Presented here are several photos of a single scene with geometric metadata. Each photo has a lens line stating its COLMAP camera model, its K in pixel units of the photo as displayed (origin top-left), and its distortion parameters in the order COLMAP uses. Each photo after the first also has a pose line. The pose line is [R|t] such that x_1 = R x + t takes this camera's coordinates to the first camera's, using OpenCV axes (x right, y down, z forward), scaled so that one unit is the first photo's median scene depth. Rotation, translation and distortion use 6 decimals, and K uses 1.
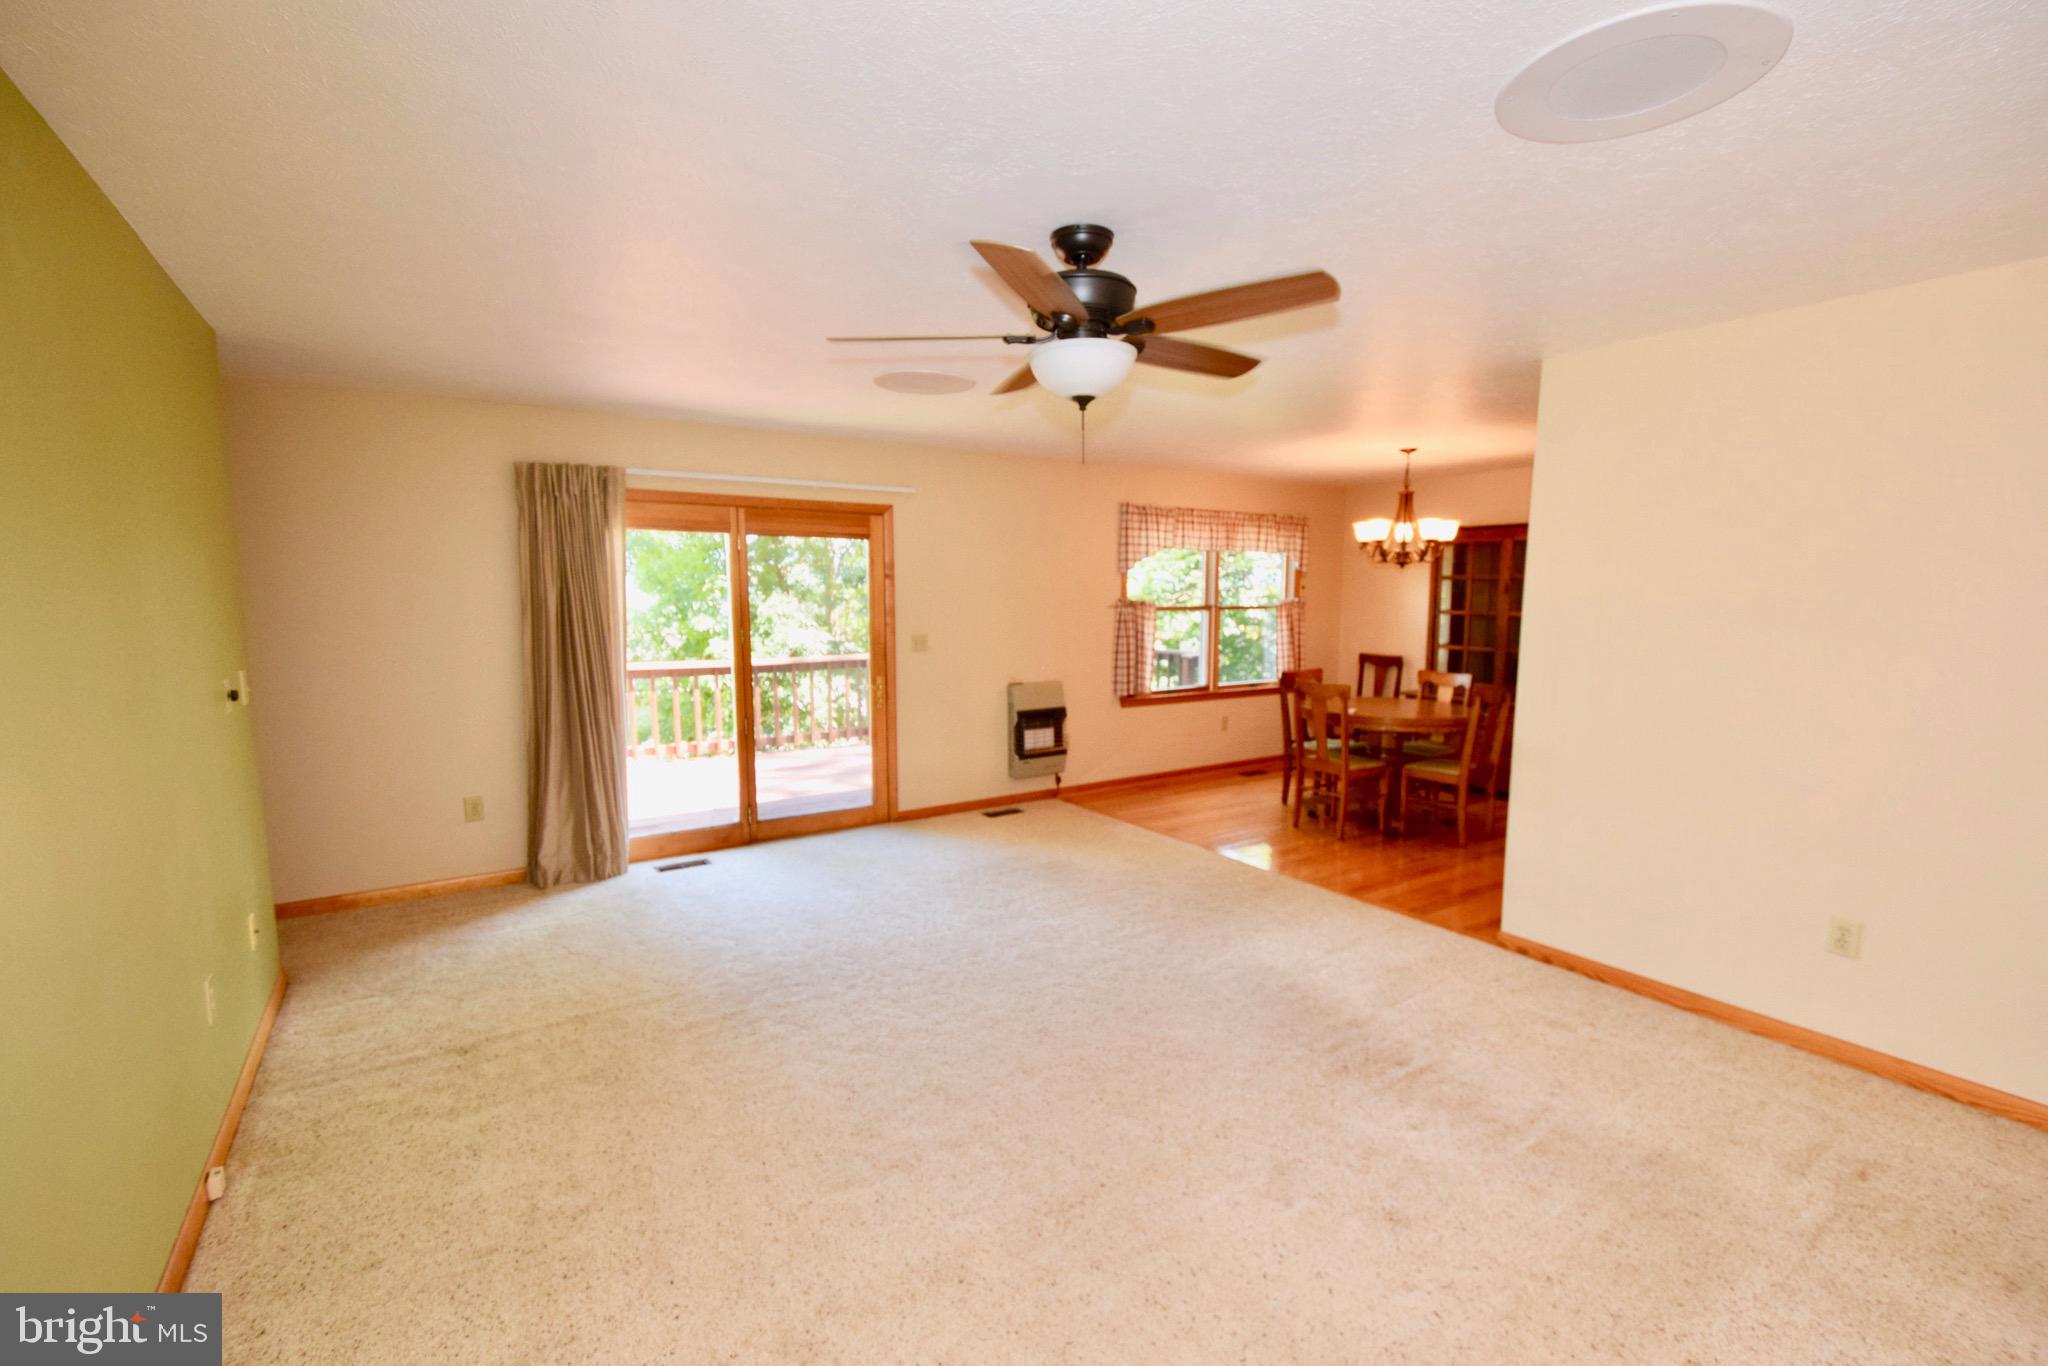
lens RADIAL K [[891.7, 0, 1028.1], [0, 891.7, 674.1], [0, 0, 1]] dist [0.003270, 0.000031]
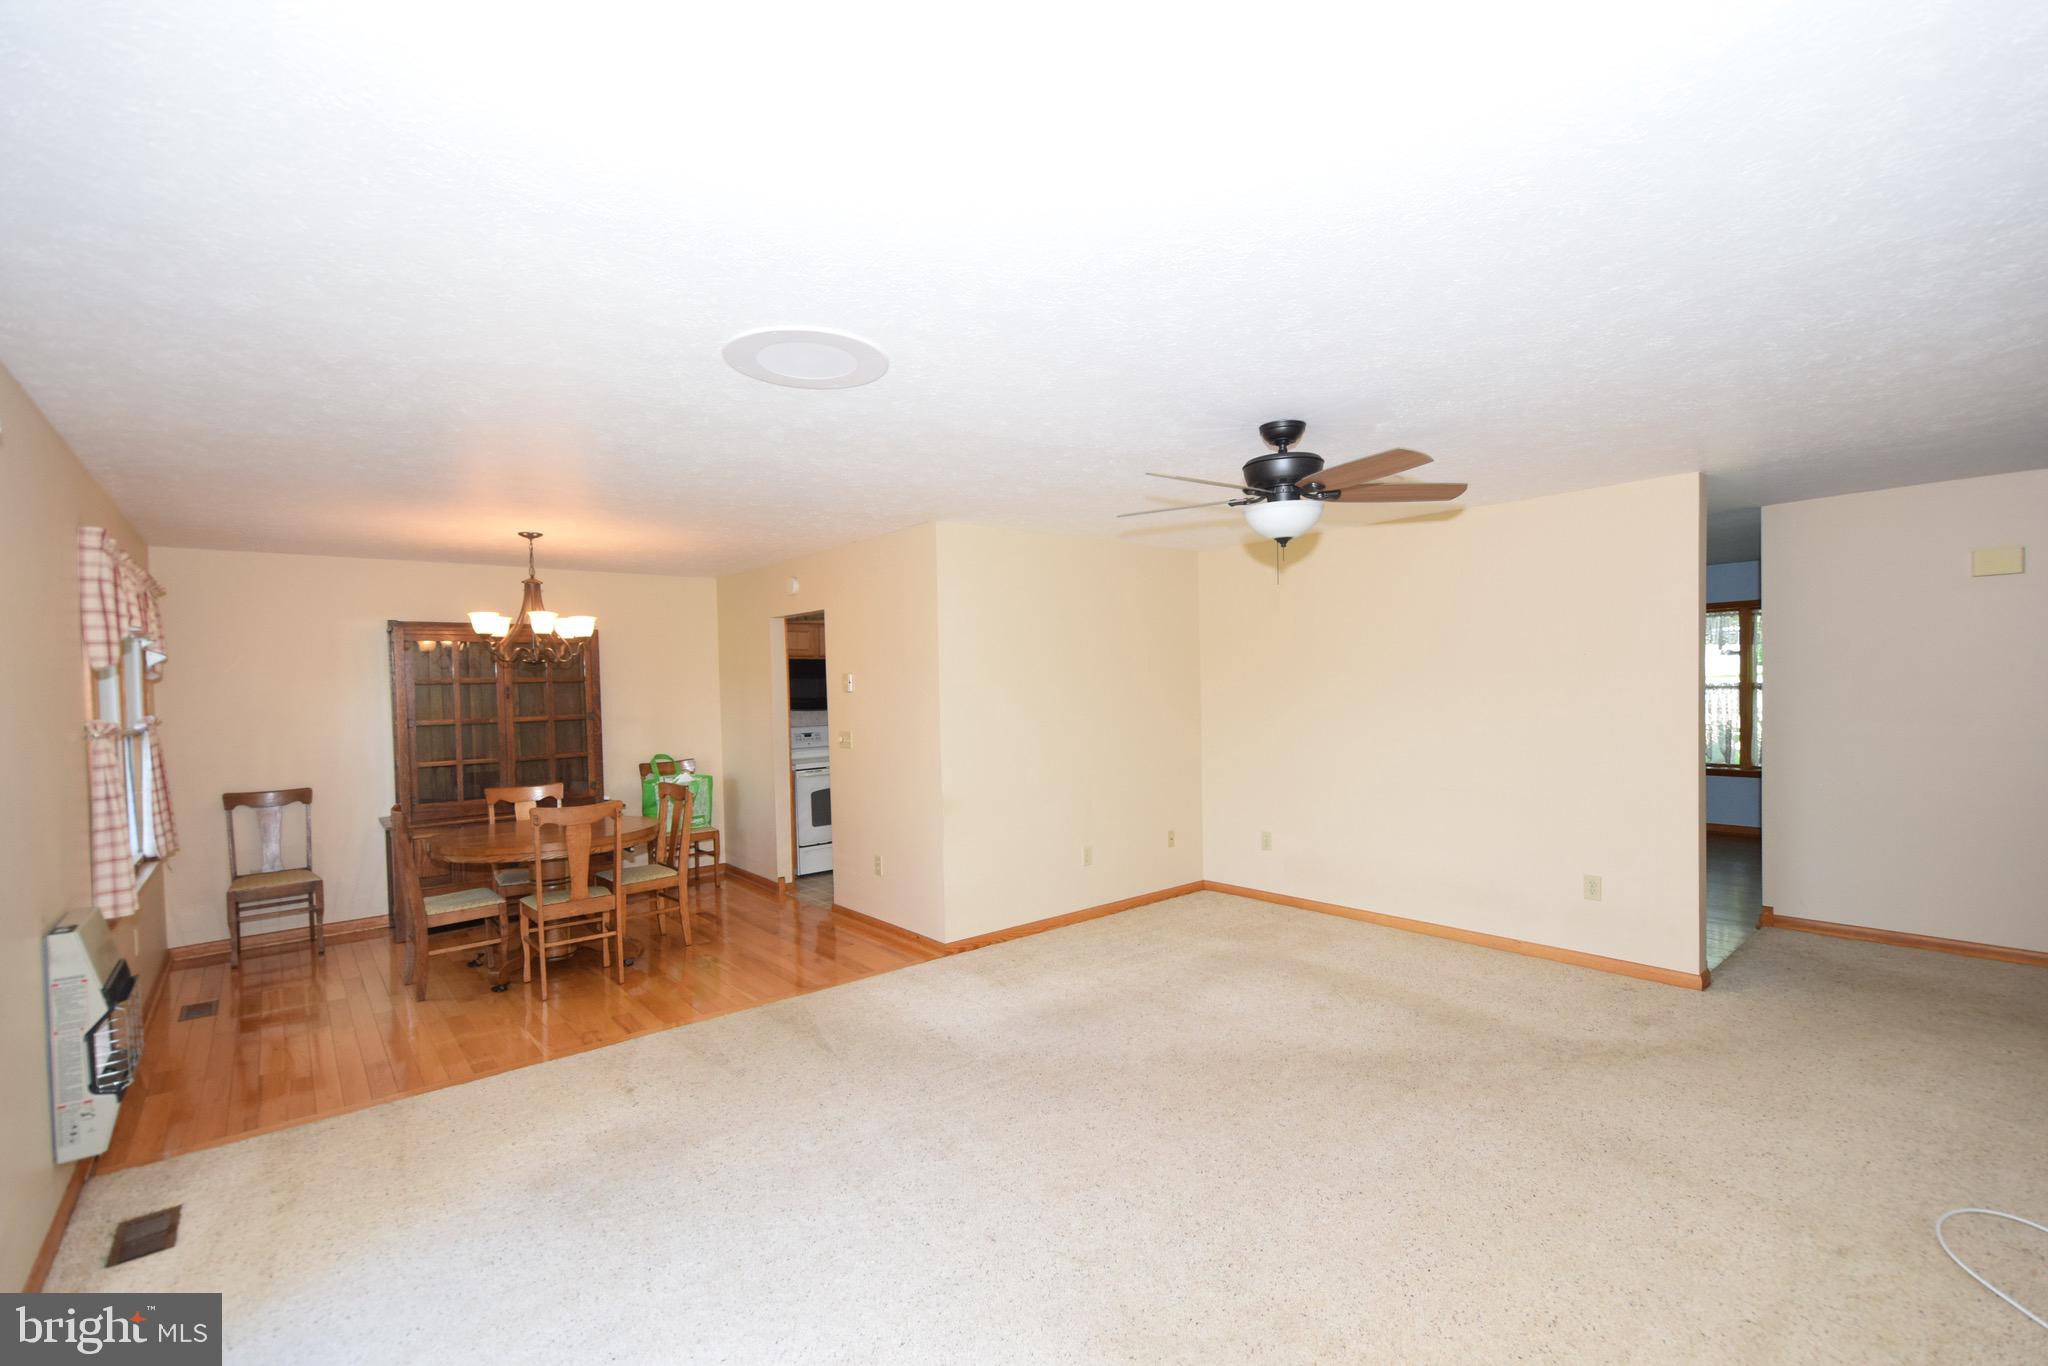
lens RADIAL K [[891.7, 0, 1031.5], [0, 891.7, 700.6], [0, 0, 1]] dist [0.003270, 0.000031]
pose [[-0.137323, -0.012949, 0.990442, -0.789567], [0.109056, 0.993638, 0.028111, -0.092462], [-0.984505, 0.111874, -0.135037, 1.017357]]
